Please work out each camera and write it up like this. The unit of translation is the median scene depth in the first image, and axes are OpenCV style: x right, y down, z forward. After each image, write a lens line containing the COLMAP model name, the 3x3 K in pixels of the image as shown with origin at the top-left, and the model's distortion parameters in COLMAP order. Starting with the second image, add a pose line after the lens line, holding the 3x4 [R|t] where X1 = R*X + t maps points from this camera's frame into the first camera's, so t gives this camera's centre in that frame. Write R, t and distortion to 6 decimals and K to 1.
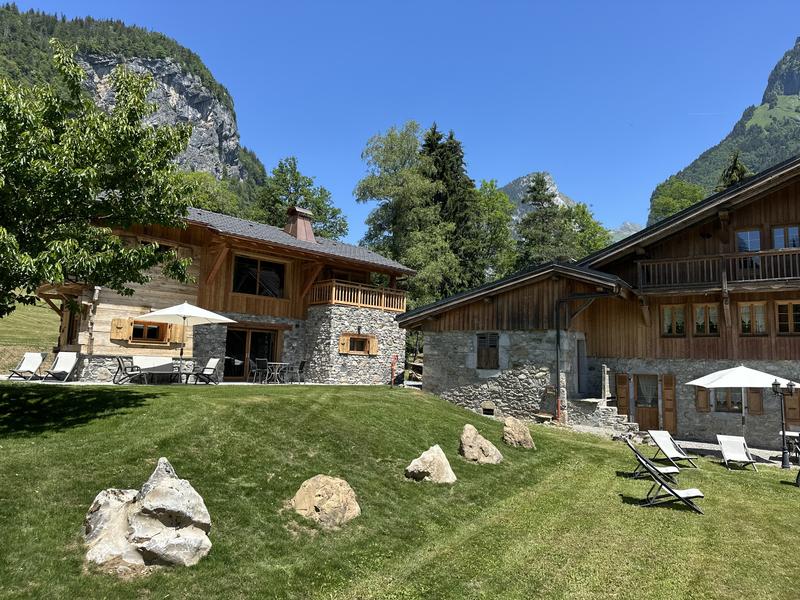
lens RADIAL K [[560.5, 0, 400.0], [0, 560.5, 300.0], [0, 0, 1]] dist [0.086955, -0.106703]
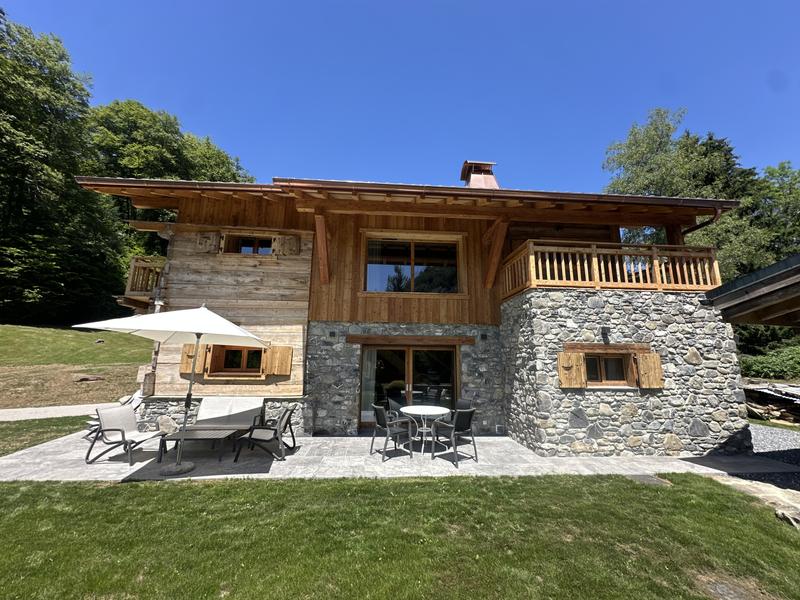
lens RADIAL K [[320.7, 0, 400.0], [0, 320.7, 300.0], [0, 0, 1]] dist [0.000761, -0.000614]
pose [[0.759921, -0.147376, -0.633088, -0.029234], [0.090554, 0.988464, -0.121408, 0.041456], [0.643677, 0.034932, 0.764500, 0.692466]]
